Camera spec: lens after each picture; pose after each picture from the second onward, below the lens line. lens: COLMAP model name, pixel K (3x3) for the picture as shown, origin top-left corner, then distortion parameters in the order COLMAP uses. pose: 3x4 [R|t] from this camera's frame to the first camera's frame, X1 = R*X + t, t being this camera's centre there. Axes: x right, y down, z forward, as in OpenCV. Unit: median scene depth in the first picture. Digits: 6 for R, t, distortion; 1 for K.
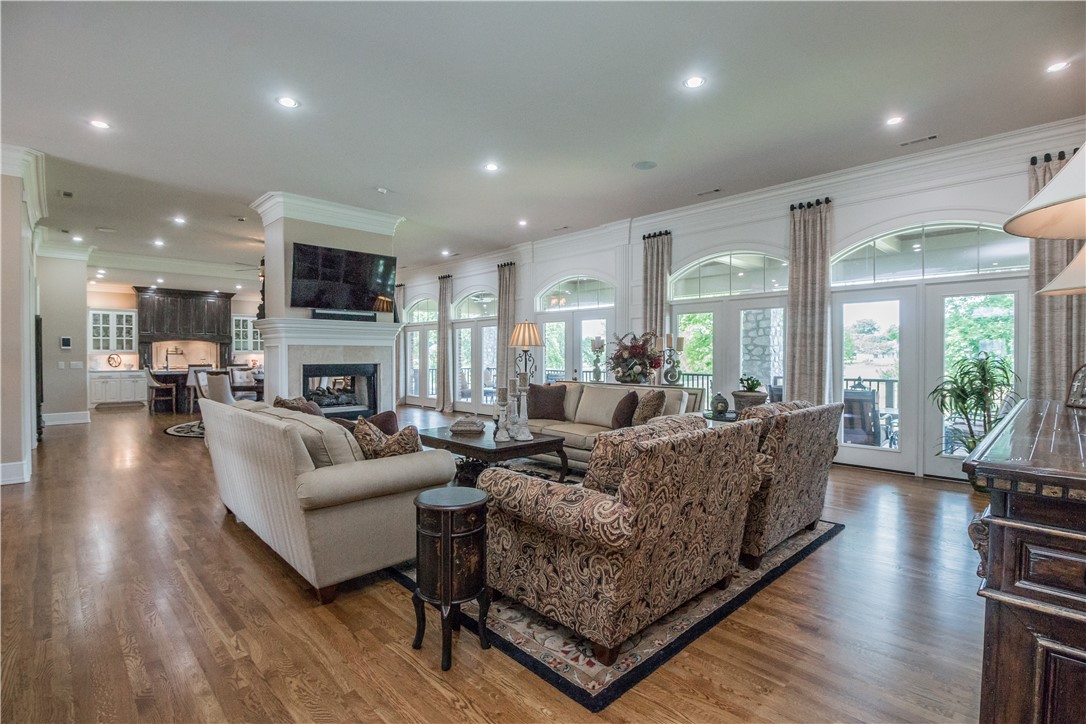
lens RADIAL K [[513.7, 0, 543.0], [0, 513.7, 362.0], [0, 0, 1]] dist [0.001516, -0.021823]
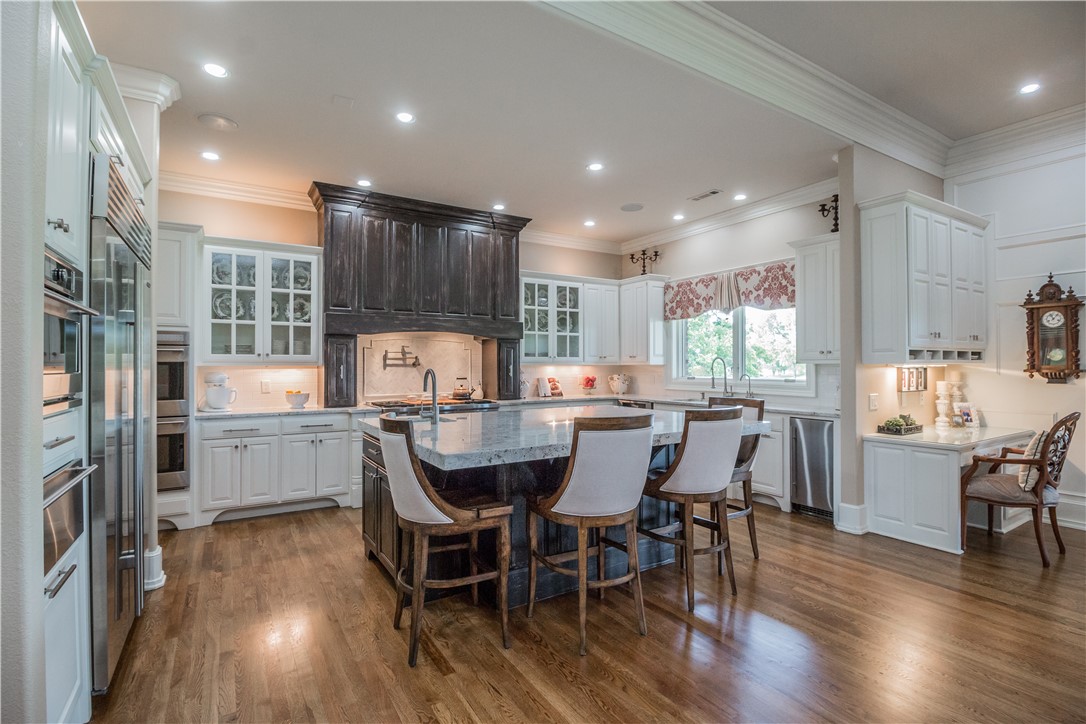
lens RADIAL K [[513.7, 0, 543.0], [0, 513.7, 362.0], [0, 0, 1]] dist [0.001516, -0.021823]
pose [[0.976335, -0.011909, -0.215935, -0.556242], [0.005102, 0.999473, -0.032051, -0.005792], [0.216203, 0.030191, 0.975882, 0.668012]]
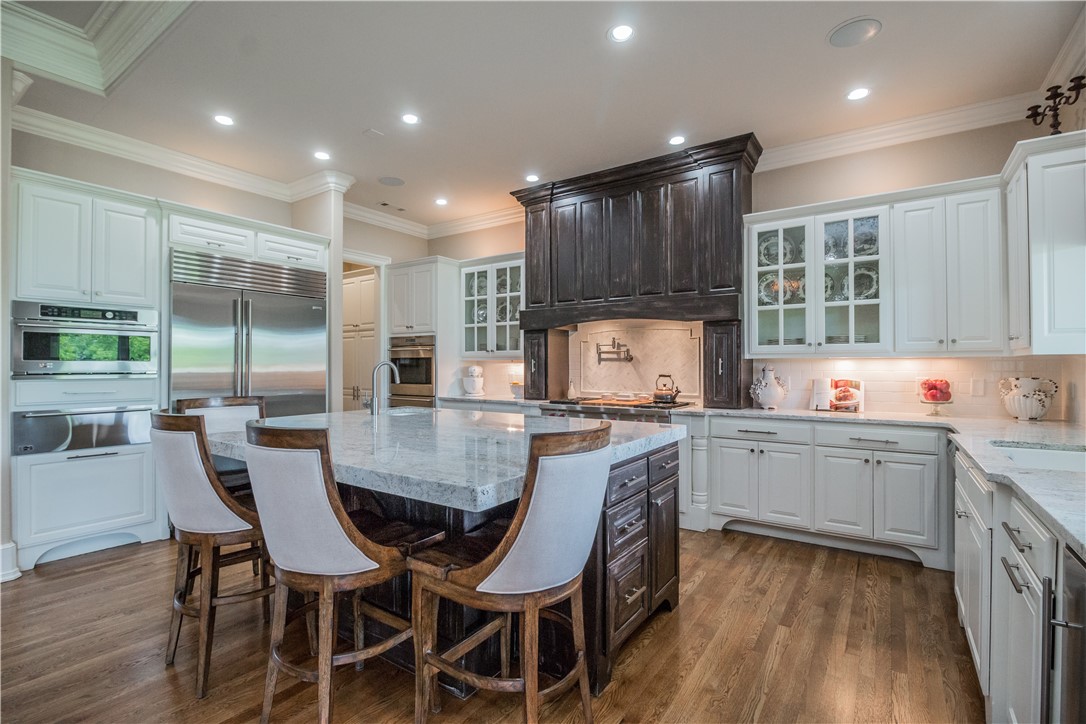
lens RADIAL K [[508.7, 0, 532.3], [0, 508.7, 359.4], [0, 0, 1]] dist [0.000871, 0.000064]
pose [[0.184501, -0.008427, -0.982796, -0.401032], [-0.013392, 0.999849, -0.011087, -0.012414], [0.982741, 0.015207, 0.184360, 0.931818]]
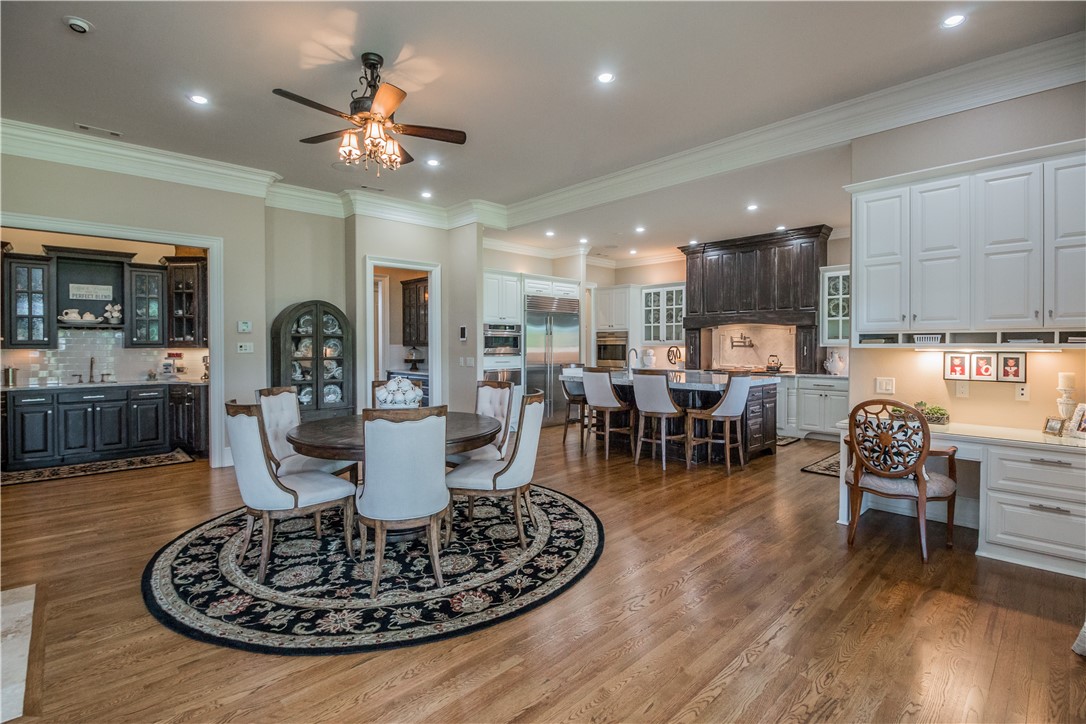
lens RADIAL K [[502.7, 0, 542.3], [0, 502.7, 349.1], [0, 0, 1]] dist [-0.000997, -0.000011]
pose [[-0.005263, 0.010373, -0.999932, -0.127003], [-0.013351, 0.999856, 0.010443, -0.016784], [0.999897, 0.013406, -0.005124, 0.813058]]
